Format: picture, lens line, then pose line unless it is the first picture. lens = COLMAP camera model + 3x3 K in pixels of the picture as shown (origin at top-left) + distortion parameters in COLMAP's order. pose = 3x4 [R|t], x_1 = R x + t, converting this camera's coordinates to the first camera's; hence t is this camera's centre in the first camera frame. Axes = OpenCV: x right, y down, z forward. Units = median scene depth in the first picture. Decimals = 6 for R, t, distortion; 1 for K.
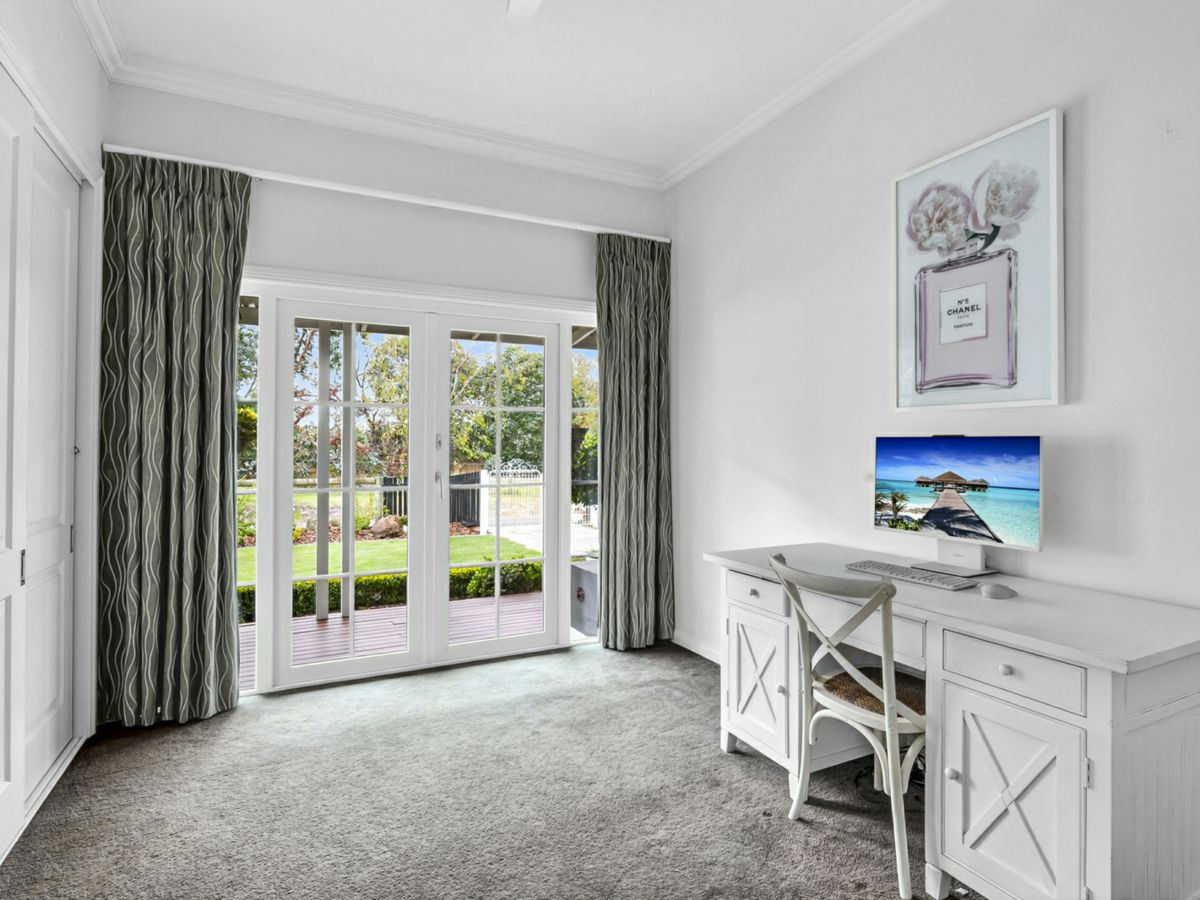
lens RADIAL K [[626.8, 0, 599.0], [0, 626.8, 453.0], [0, 0, 1]] dist [0.005592, 0.000630]
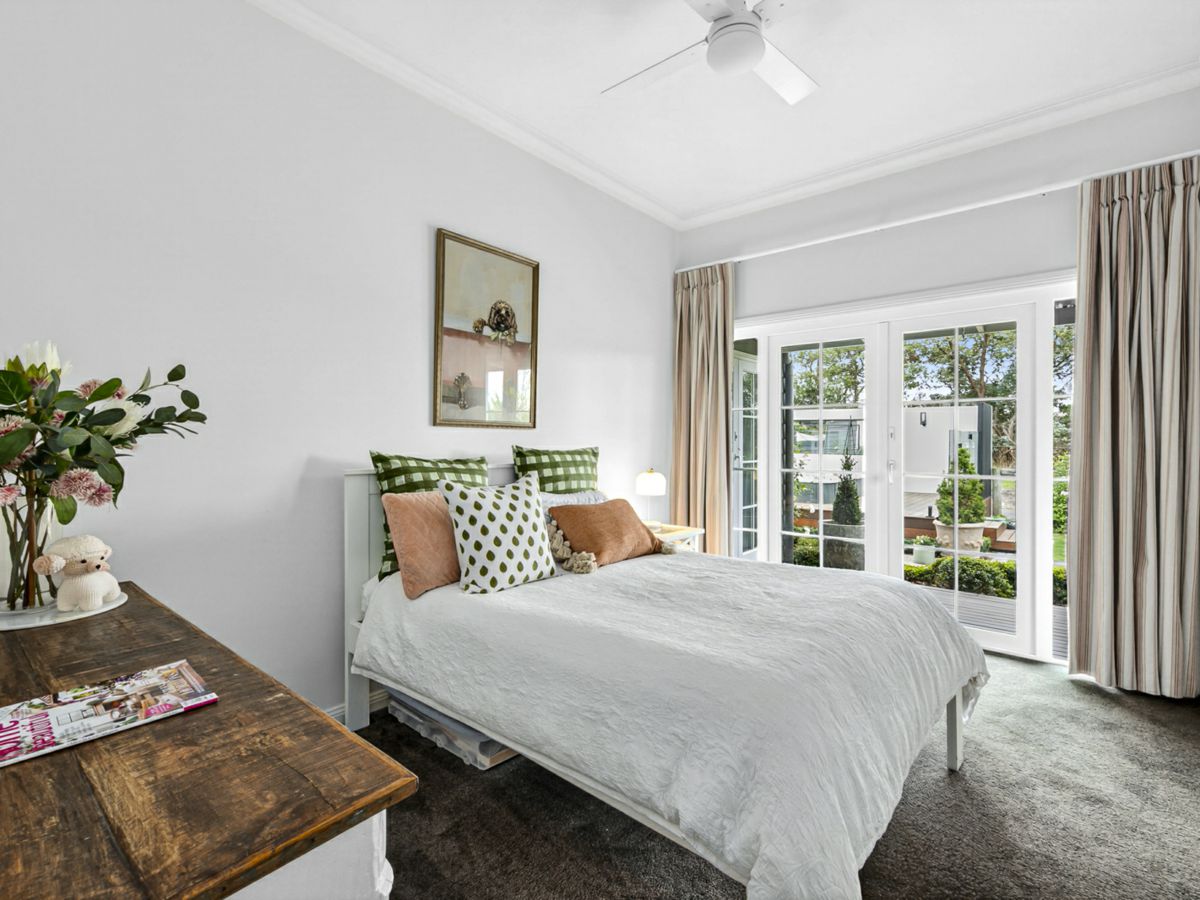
lens RADIAL K [[482.5, 0, 599.2], [0, 482.5, 438.1], [0, 0, 1]] dist [-0.001863, -0.000086]
pose [[0.467722, 0.004033, -0.883867, 0.918543], [-0.008045, 0.999968, 0.000305, -0.019127], [0.883839, 0.006968, 0.467739, 0.451934]]
